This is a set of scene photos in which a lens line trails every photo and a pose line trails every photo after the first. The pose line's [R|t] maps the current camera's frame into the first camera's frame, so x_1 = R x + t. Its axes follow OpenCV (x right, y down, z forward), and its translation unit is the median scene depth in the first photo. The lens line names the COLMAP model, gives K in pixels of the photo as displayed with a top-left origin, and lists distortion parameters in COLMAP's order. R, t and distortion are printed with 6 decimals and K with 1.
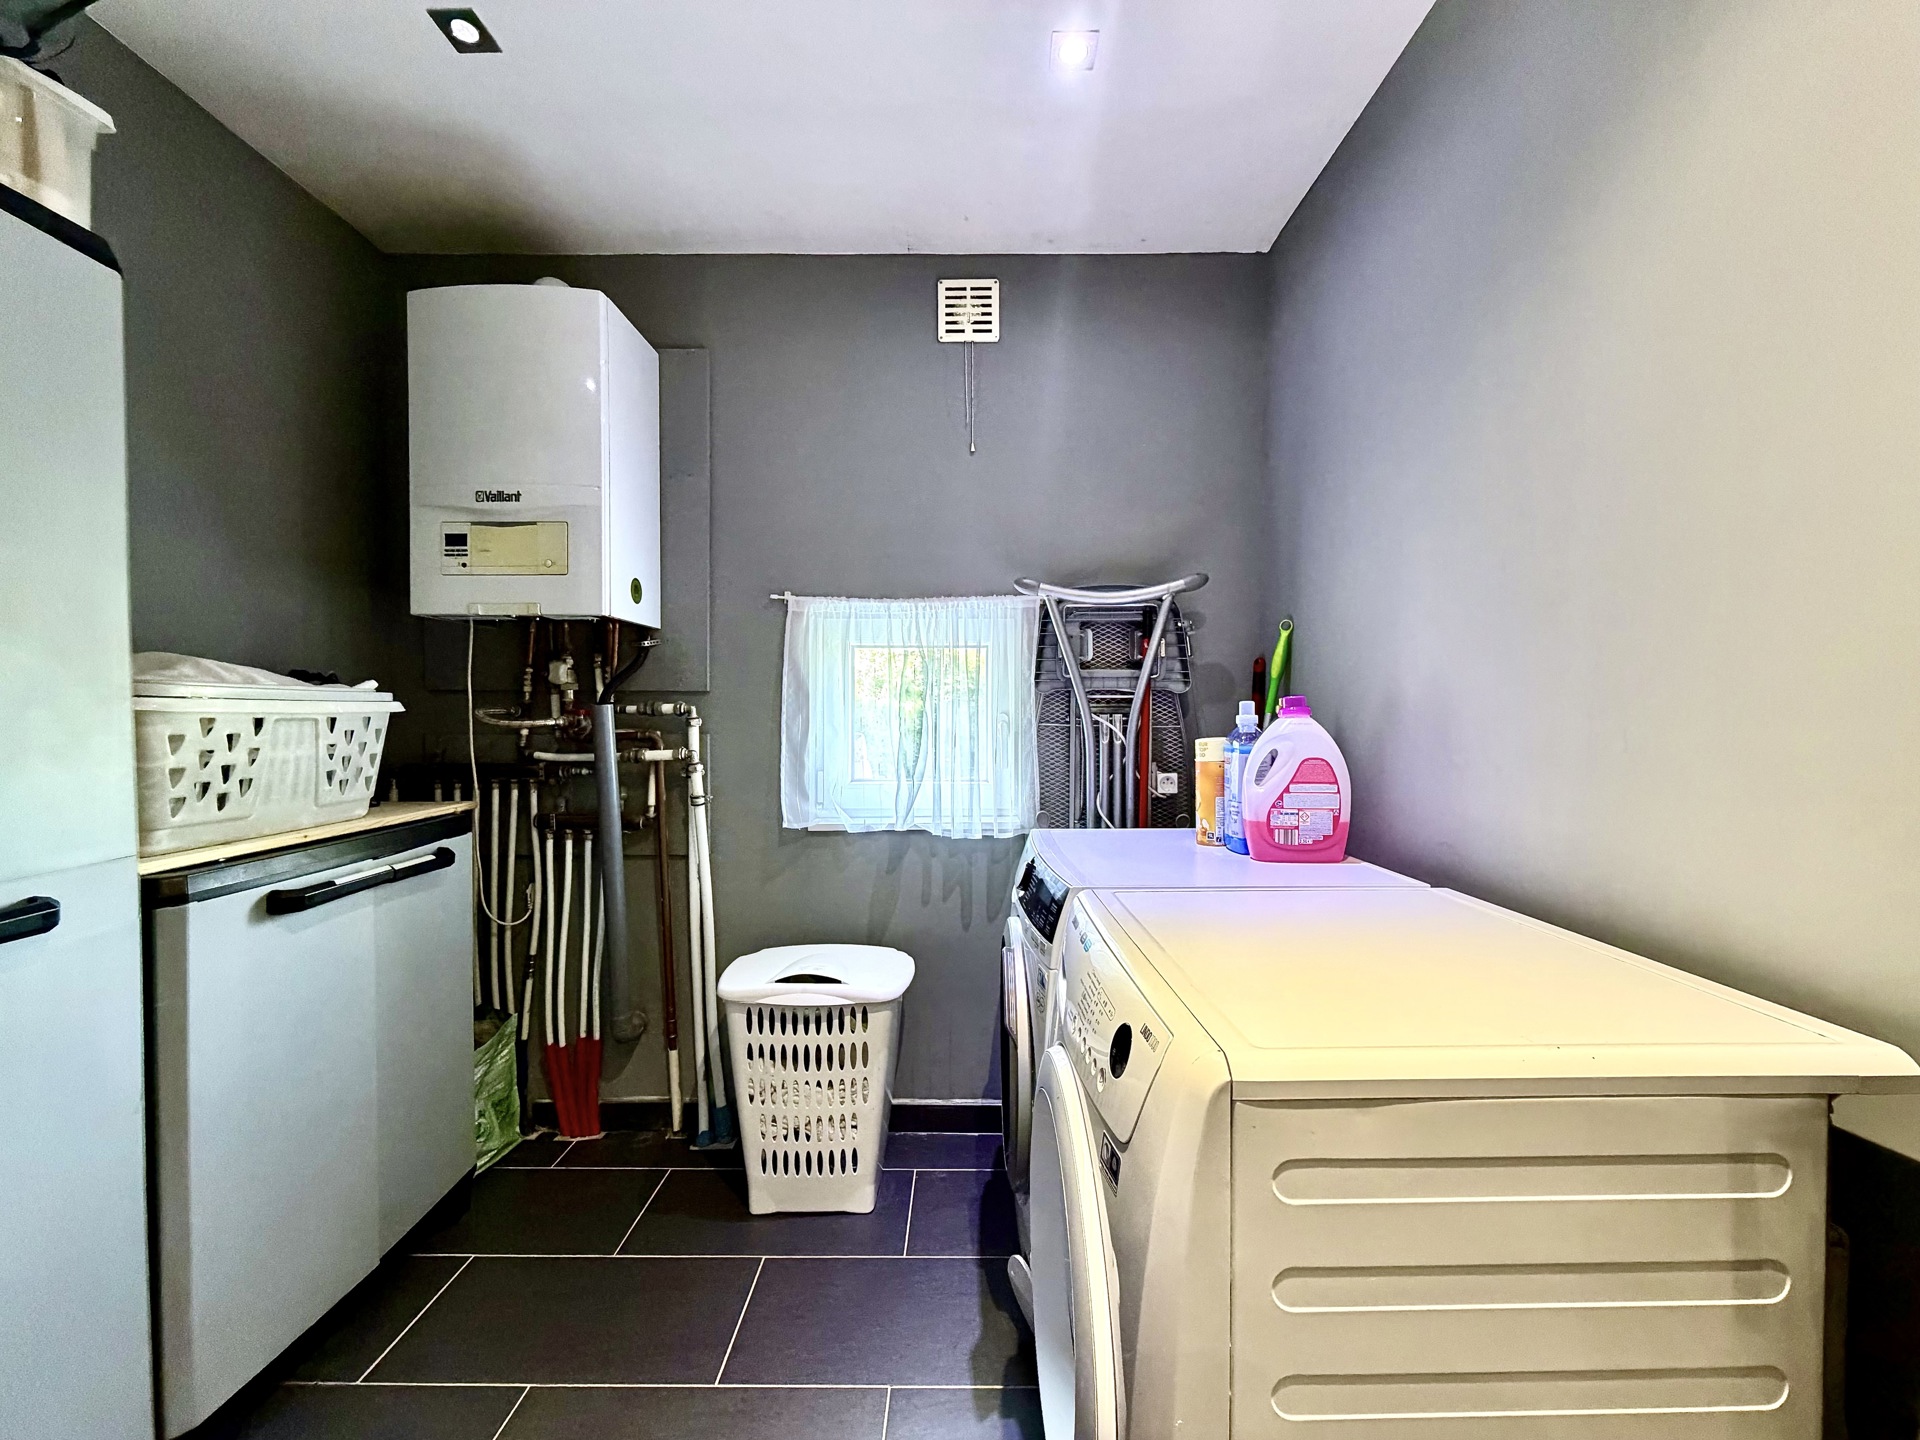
lens RADIAL K [[811.4, 0, 962.8], [0, 811.4, 720.3], [0, 0, 1]] dist [-0.000293, -0.000029]
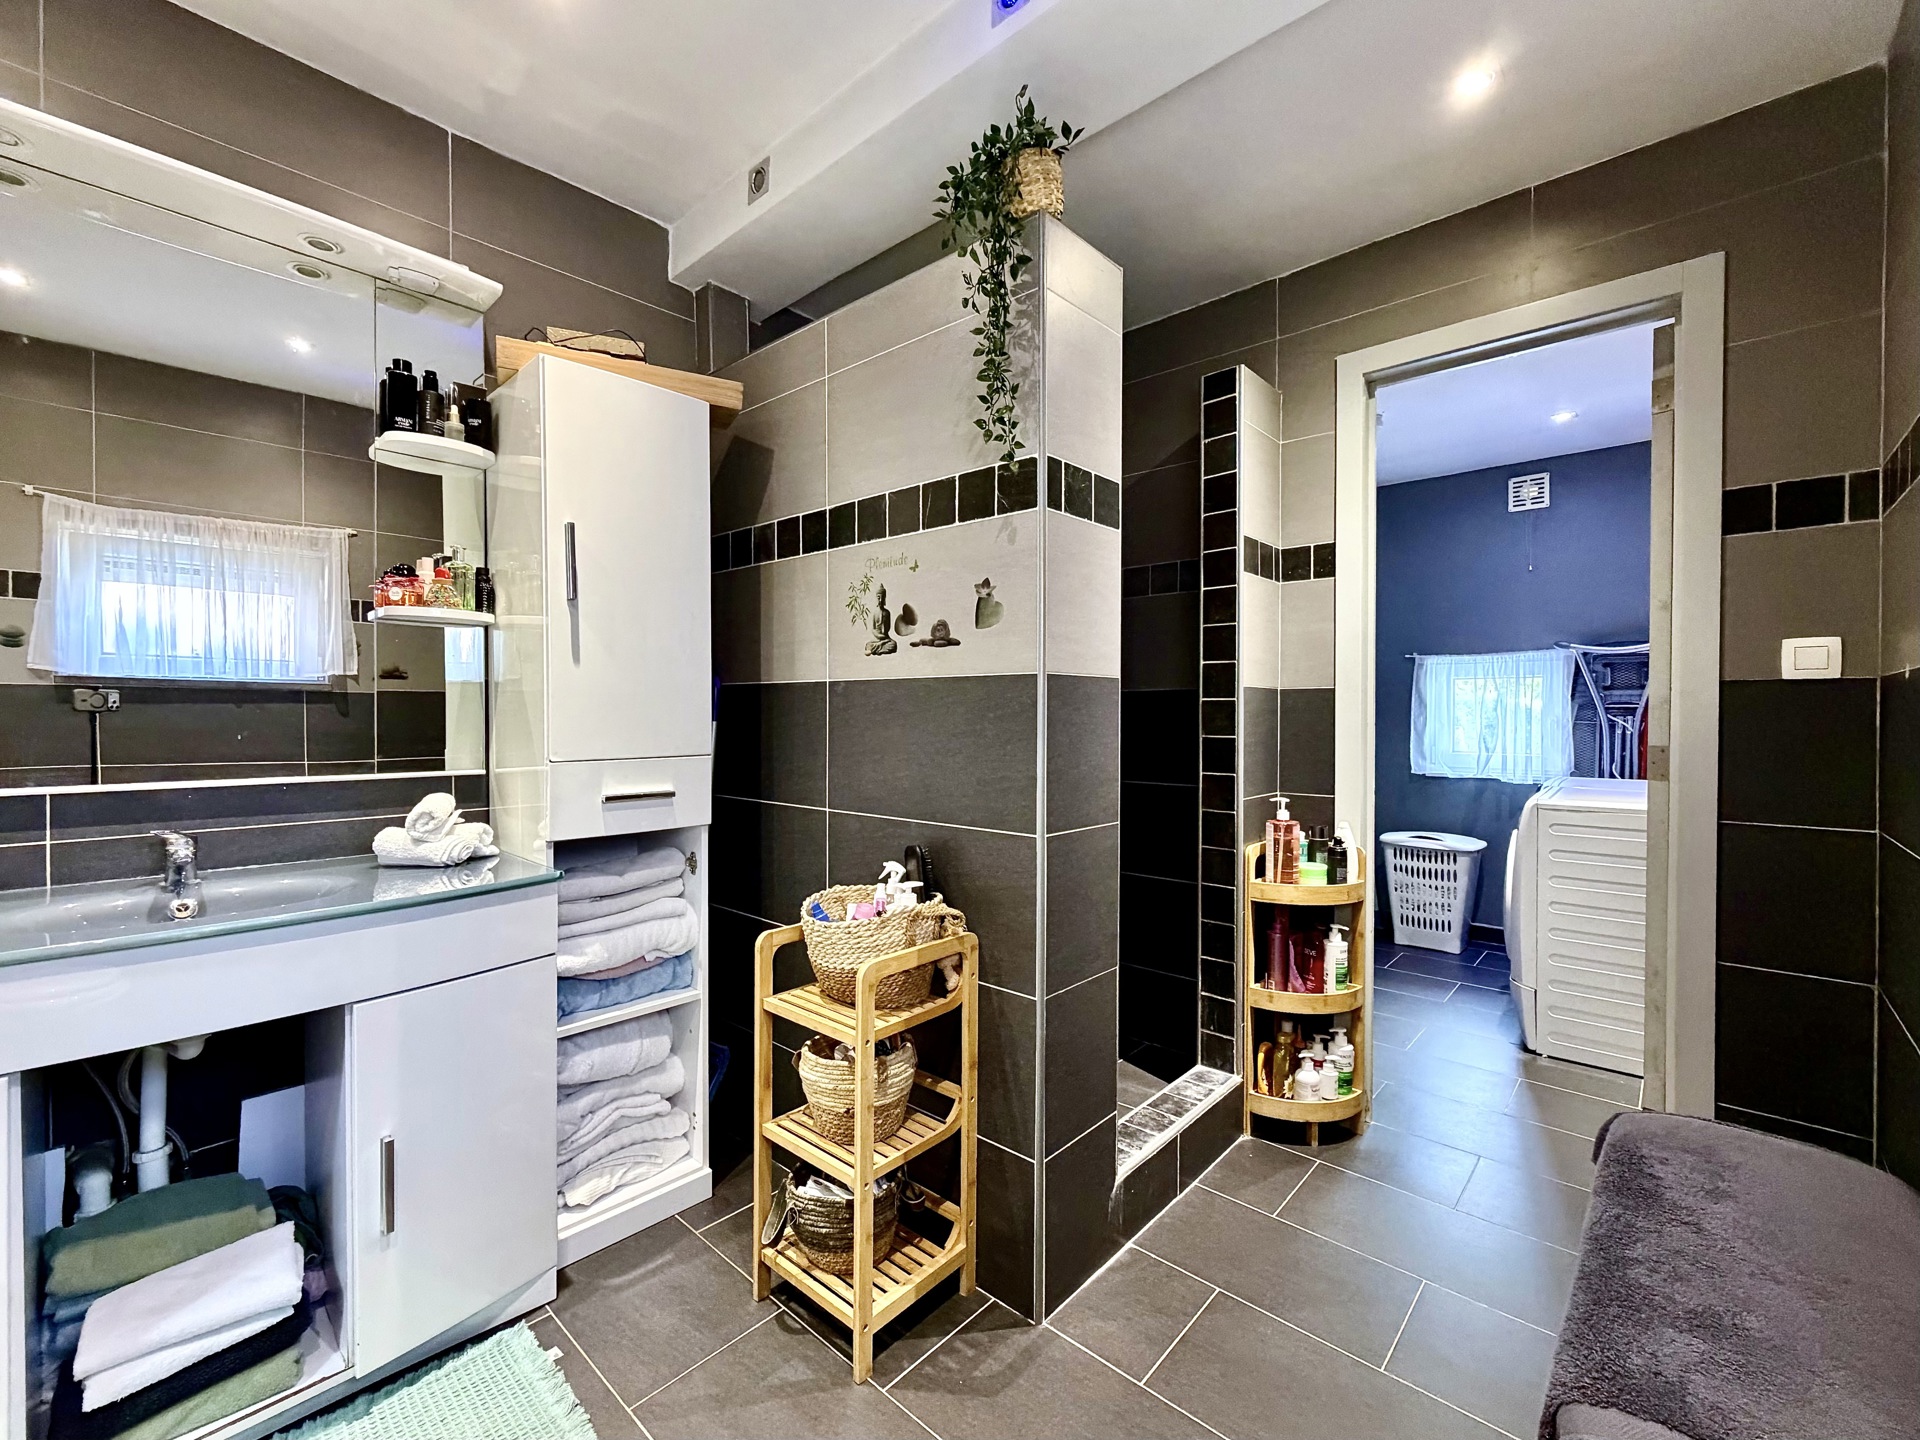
lens RADIAL K [[811.4, 0, 962.8], [0, 811.4, 720.3], [0, 0, 1]] dist [-0.000293, -0.000029]
pose [[0.759782, 0.007515, -0.650135, 0.234250], [-0.005097, 0.999971, 0.005602, -0.001709], [0.650158, -0.000943, 0.759798, -1.223193]]
